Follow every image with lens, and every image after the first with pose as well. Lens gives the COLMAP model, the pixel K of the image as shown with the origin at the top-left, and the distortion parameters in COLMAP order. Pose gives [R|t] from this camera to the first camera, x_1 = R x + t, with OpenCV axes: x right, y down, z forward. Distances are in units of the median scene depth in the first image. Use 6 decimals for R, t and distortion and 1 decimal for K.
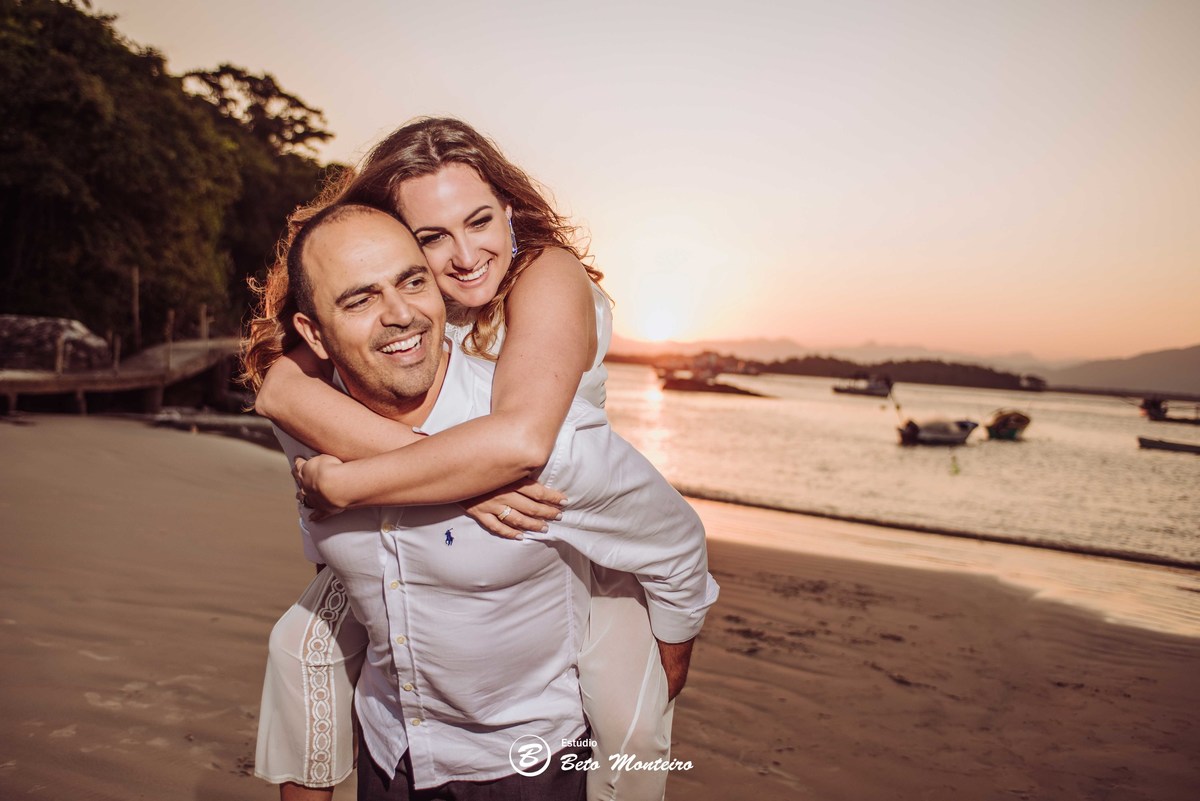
lens RADIAL K [[1161.0, 0, 600.0], [0, 1161.0, 400.5], [0, 0, 1]] dist [-0.093637, -0.000296]
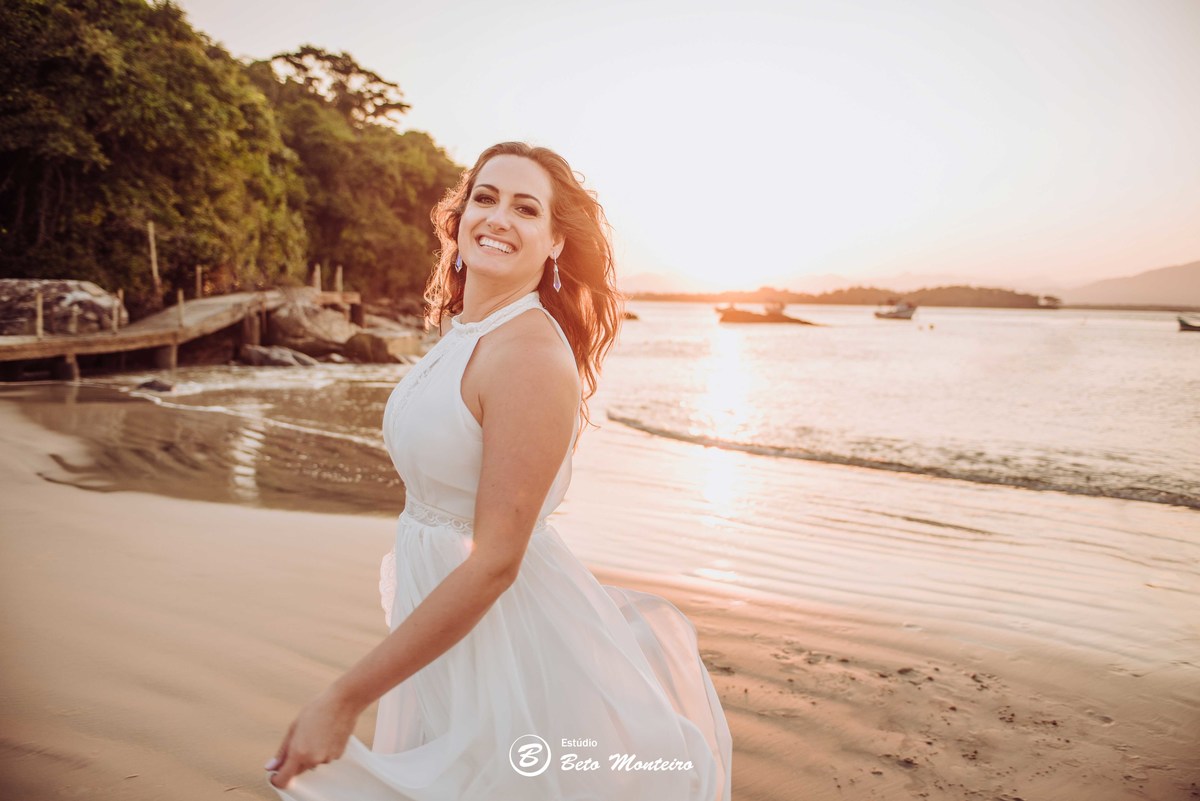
lens RADIAL K [[960.7, 0, 658.7], [0, 960.7, 398.3], [0, 0, 1]] dist [-0.088360, 0.003735]
pose [[0.998550, -0.047184, -0.025917, 0.034769], [0.048777, 0.996713, 0.064686, 0.001454], [0.022780, -0.065856, 0.997569, 0.194521]]
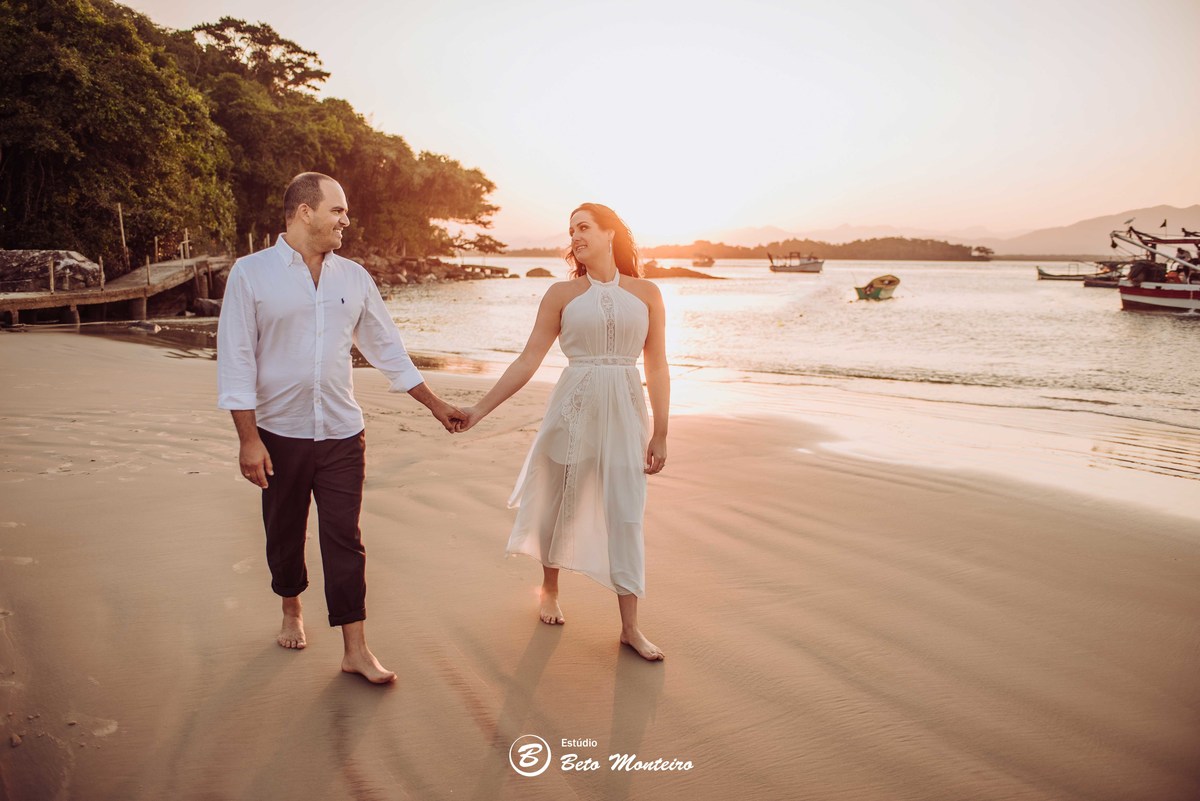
lens RADIAL K [[1029.6, 0, 622.7], [0, 1029.6, 411.8], [0, 0, 1]] dist [-0.063833, 0.002277]
pose [[0.998086, -0.059107, -0.018165, 0.139281], [0.060802, 0.991586, 0.114279, 0.014812], [0.011257, -0.115165, 0.993283, -0.111067]]
